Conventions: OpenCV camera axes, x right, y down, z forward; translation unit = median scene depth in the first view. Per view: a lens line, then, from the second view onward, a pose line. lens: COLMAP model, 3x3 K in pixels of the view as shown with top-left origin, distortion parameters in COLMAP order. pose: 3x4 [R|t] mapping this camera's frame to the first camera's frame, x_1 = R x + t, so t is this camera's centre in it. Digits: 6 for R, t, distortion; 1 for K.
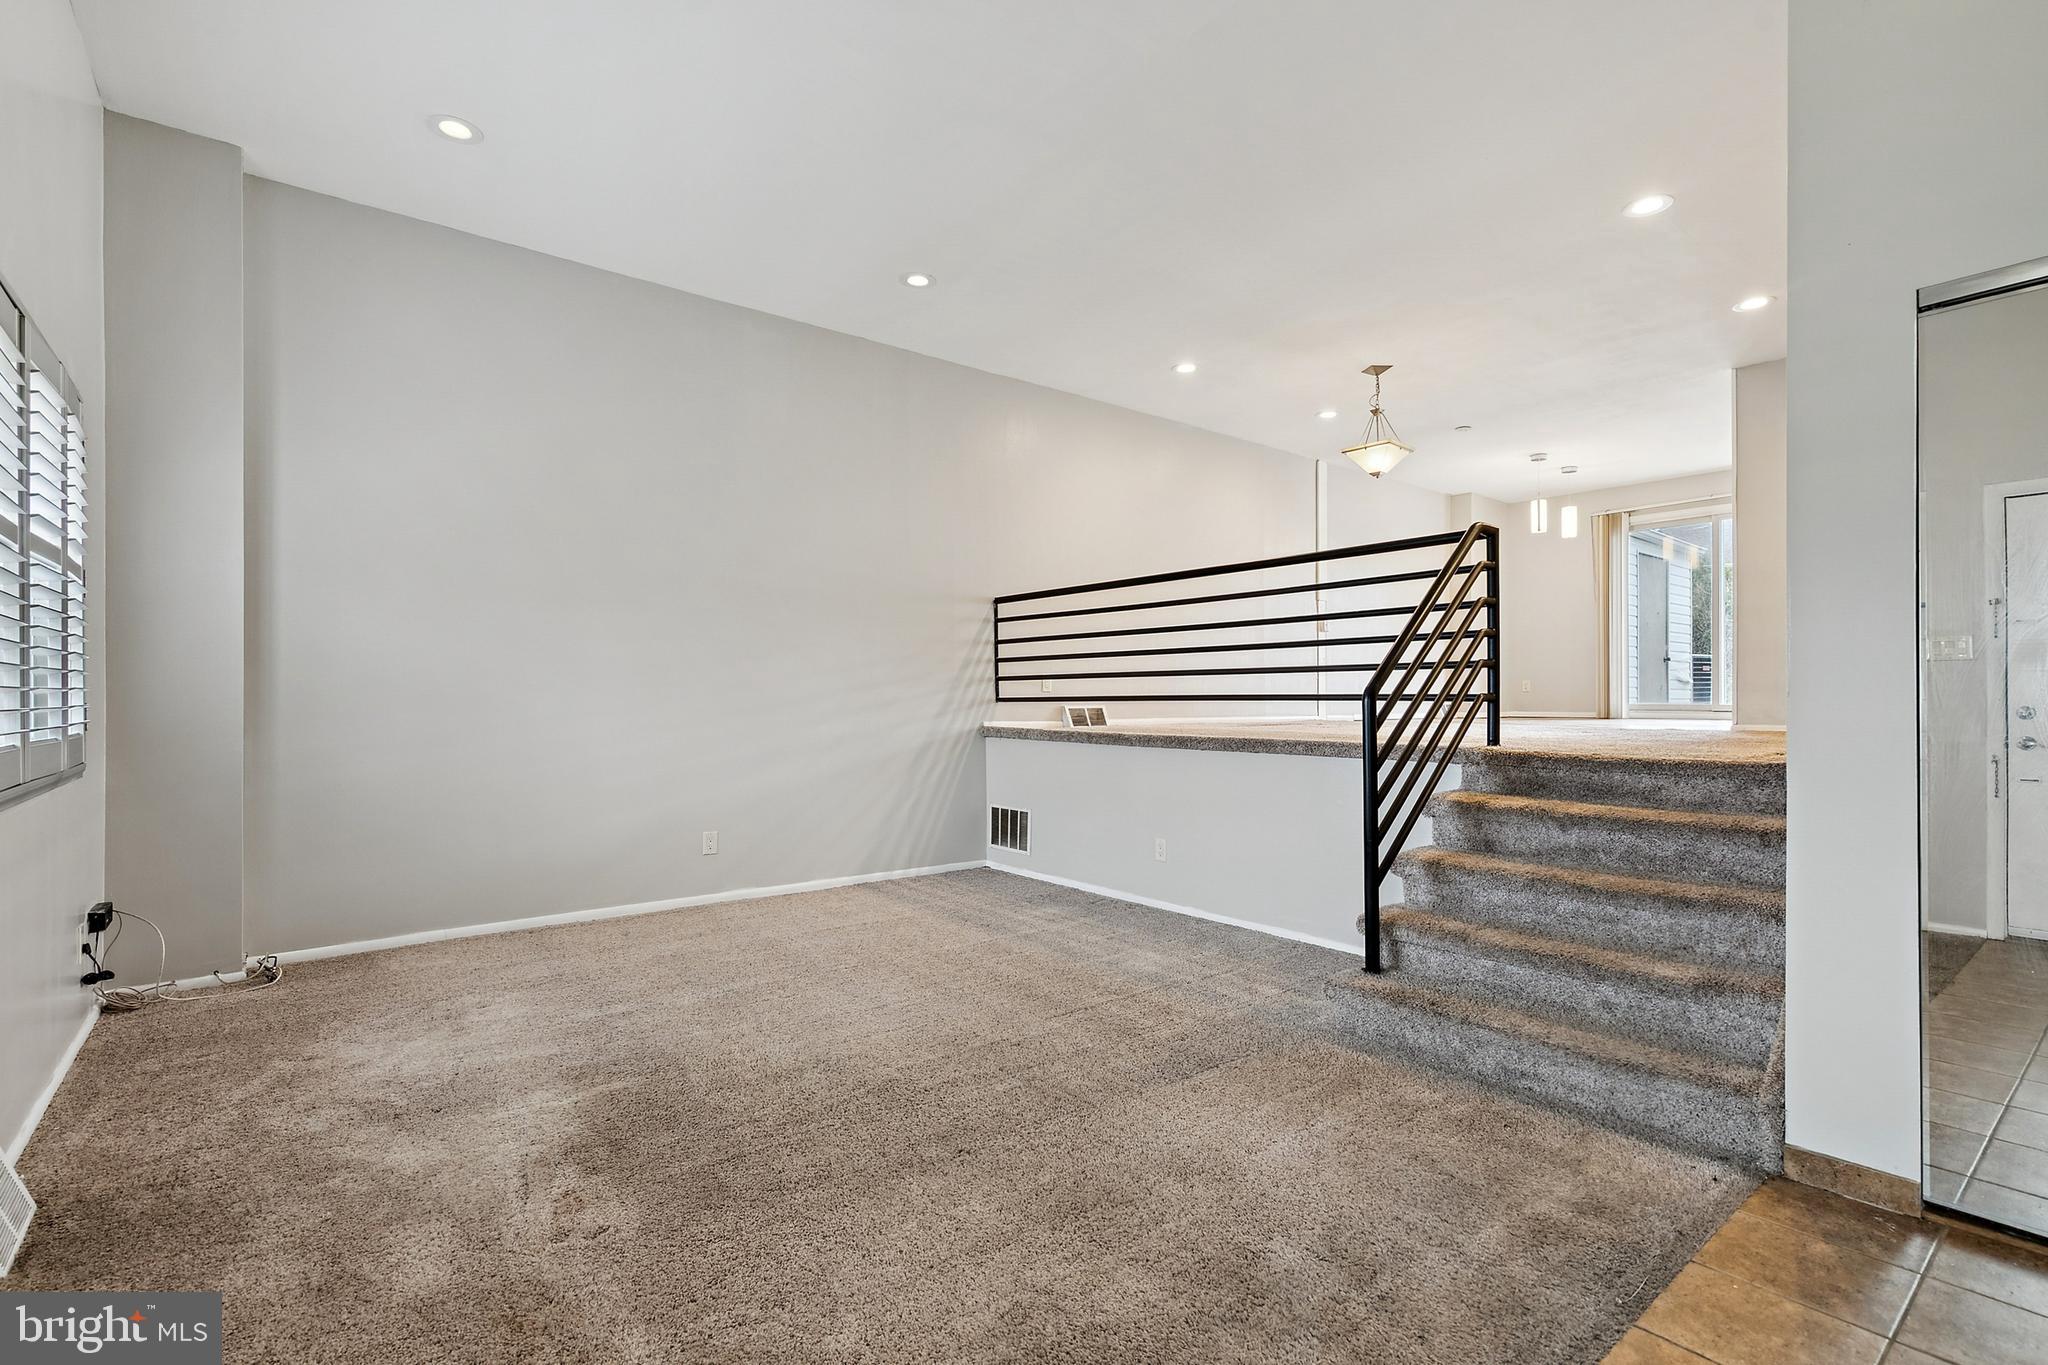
lens RADIAL K [[946.7, 0, 1011.5], [0, 946.7, 689.1], [0, 0, 1]] dist [-0.004681, 0.001199]
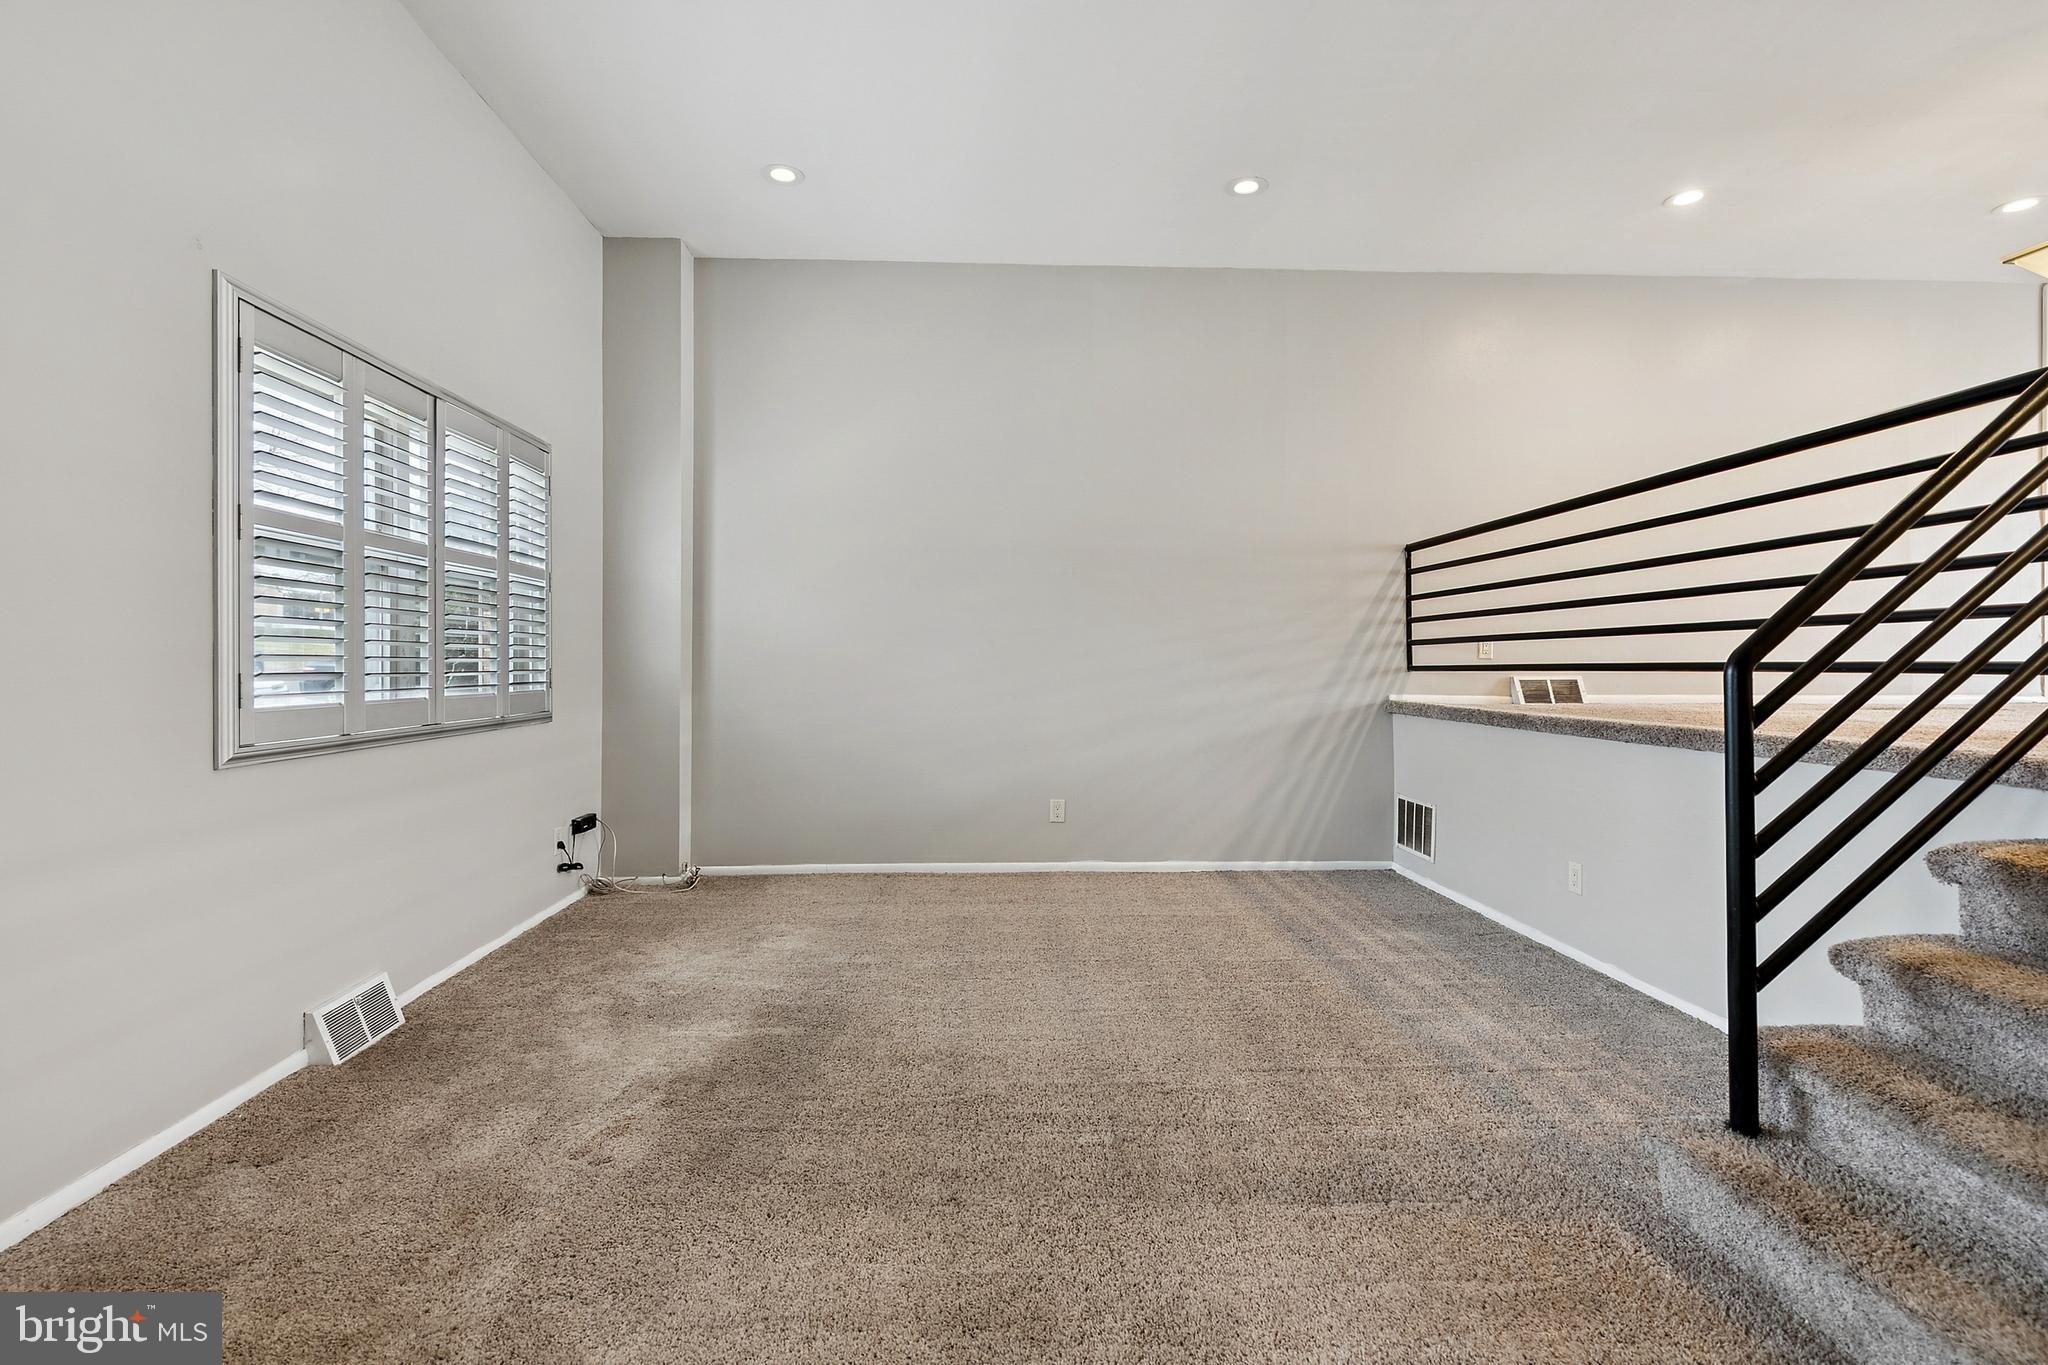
lens RADIAL K [[946.7, 0, 980.2], [0, 946.7, 661.4], [0, 0, 1]] dist [-0.004681, 0.001199]
pose [[0.807336, -0.000724, -0.590092, 0.257992], [0.003879, 0.999984, 0.004079, 0.000450], [0.590079, -0.005582, 0.807326, 0.181704]]
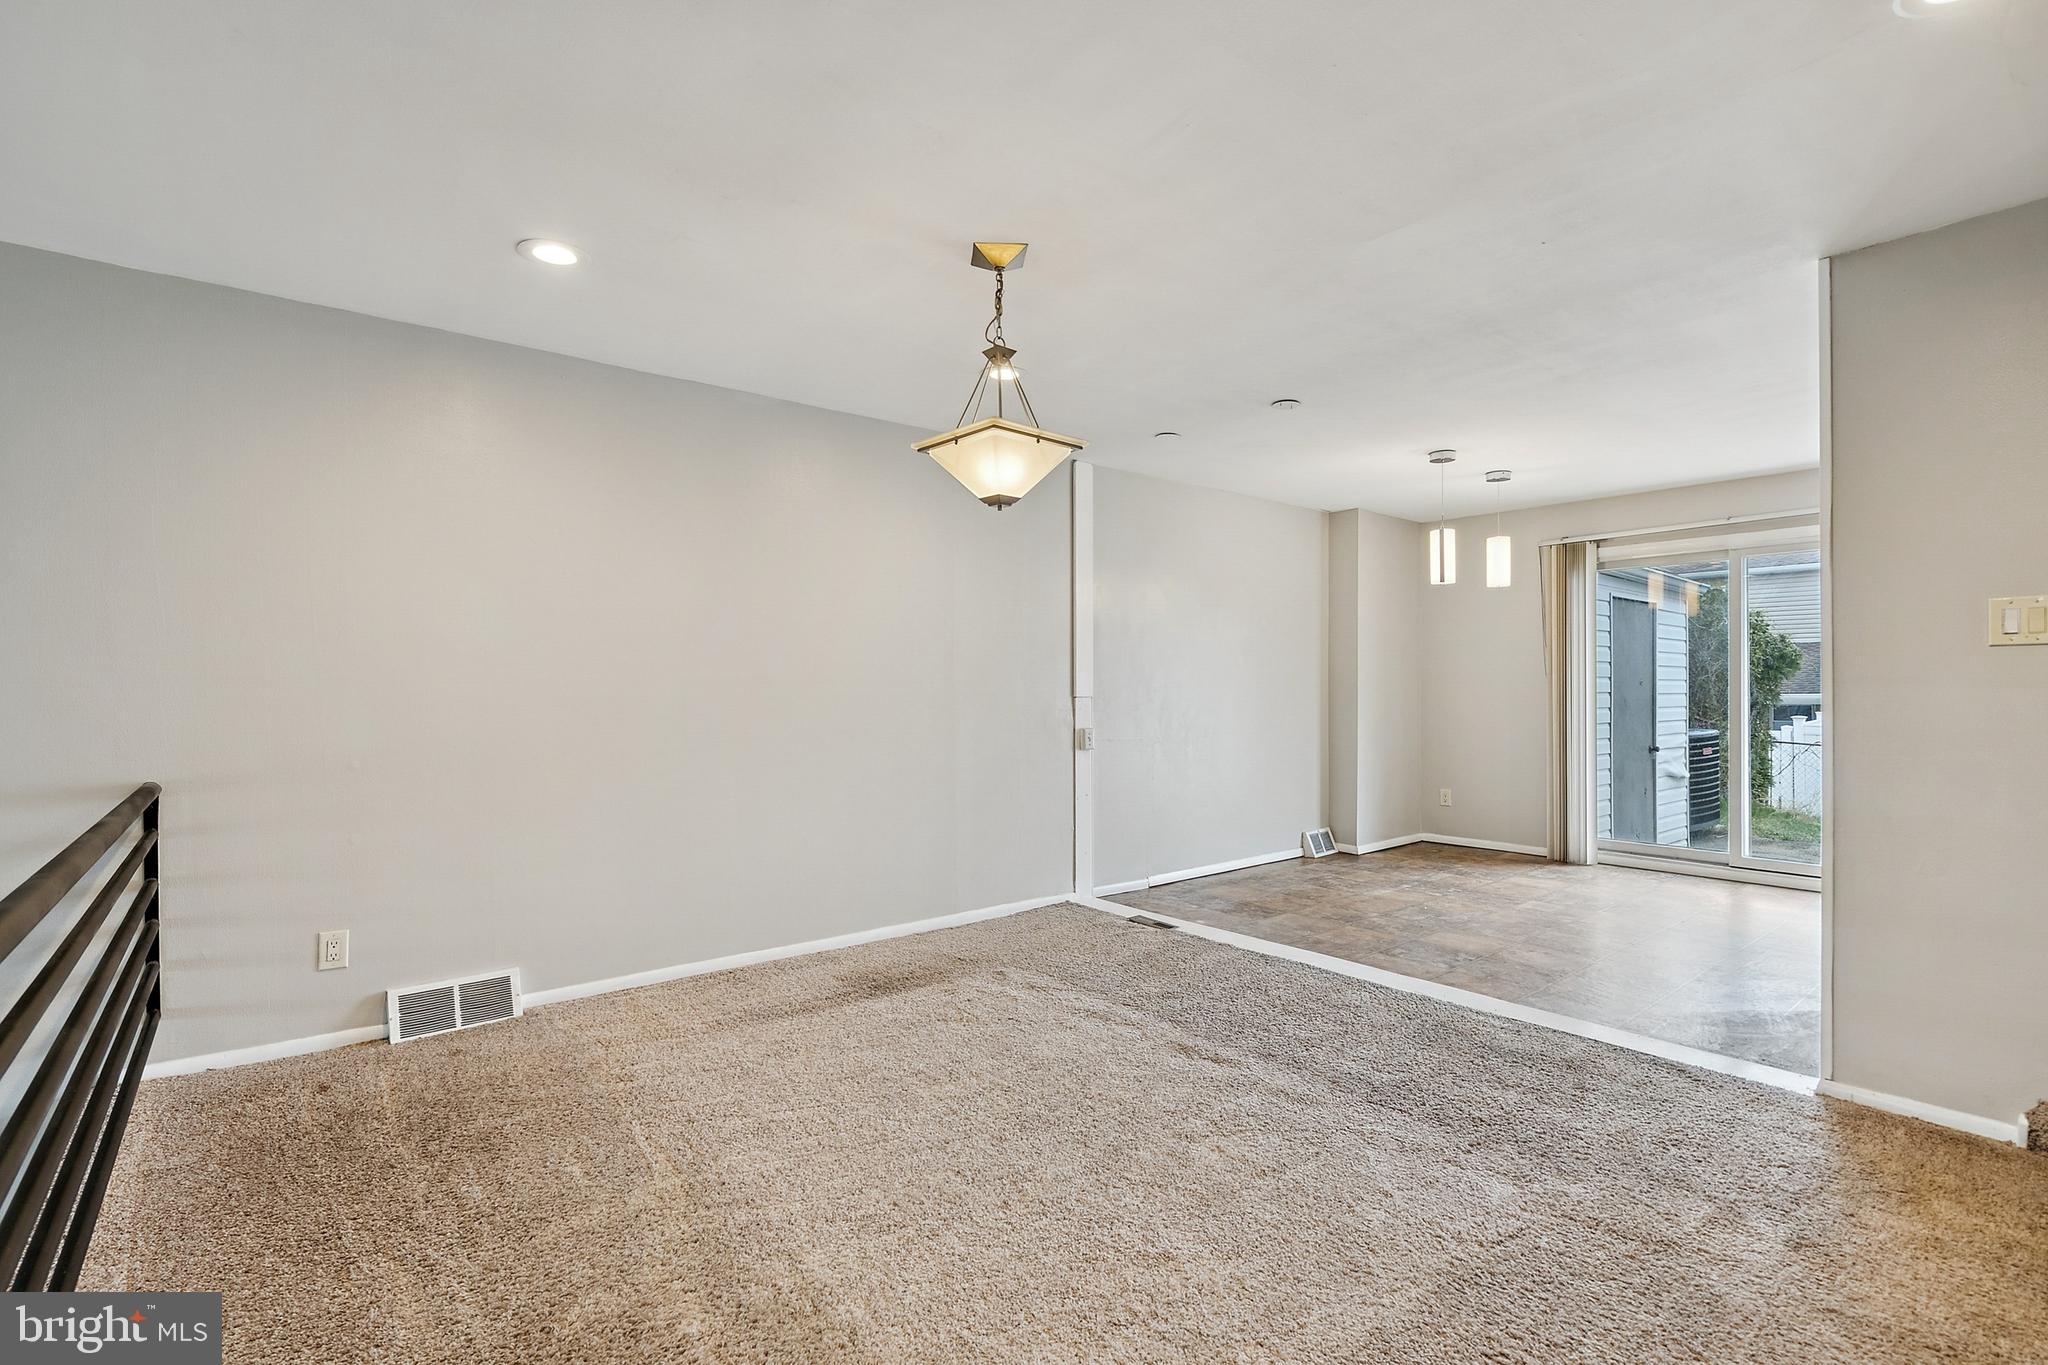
lens RADIAL K [[946.7, 0, 1004.0], [0, 946.7, 683.9], [0, 0, 1]] dist [-0.004681, 0.001199]
pose [[0.999936, -0.001685, 0.011144, 0.568798], [0.001643, 0.999992, 0.003778, -0.216974], [-0.011150, -0.003759, 0.999931, 0.847239]]
